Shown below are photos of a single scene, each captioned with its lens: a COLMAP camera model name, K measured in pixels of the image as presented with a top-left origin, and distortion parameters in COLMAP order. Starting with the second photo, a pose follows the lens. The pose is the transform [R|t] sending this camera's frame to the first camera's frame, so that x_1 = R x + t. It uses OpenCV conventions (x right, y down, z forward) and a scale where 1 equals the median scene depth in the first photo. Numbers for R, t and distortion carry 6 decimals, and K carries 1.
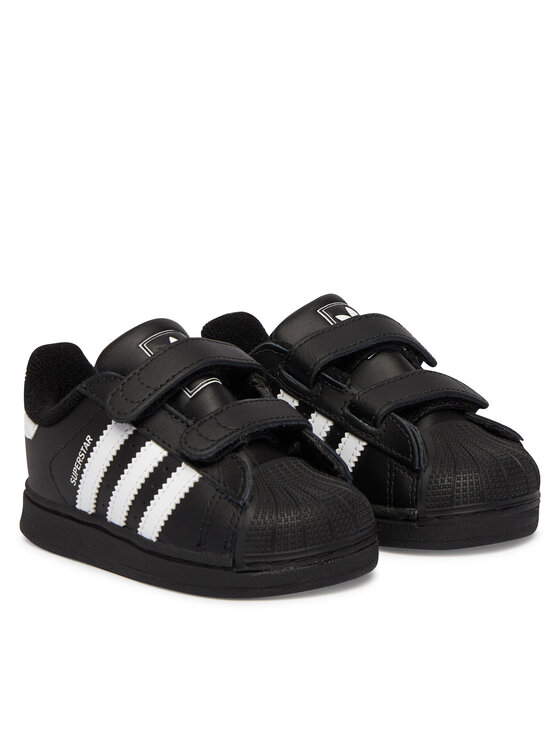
lens RADIAL K [[2014.3, 0, 280.0], [0, 2014.3, 373.5], [0, 0, 1]] dist [-0.042239, 0.000000]
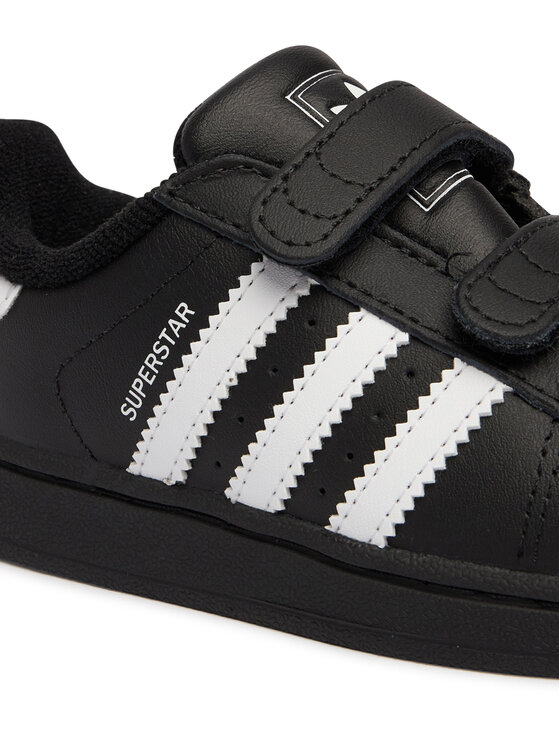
lens RADIAL K [[1285.3, 0, 279.5], [0, 1285.3, 371.9], [0, 0, 1]] dist [0.031721, 0.000000]
pose [[0.937410, -0.012535, 0.348002, -0.173912], [0.006489, 0.999807, 0.018532, 0.041221], [-0.348167, -0.015114, 0.937311, 0.748656]]
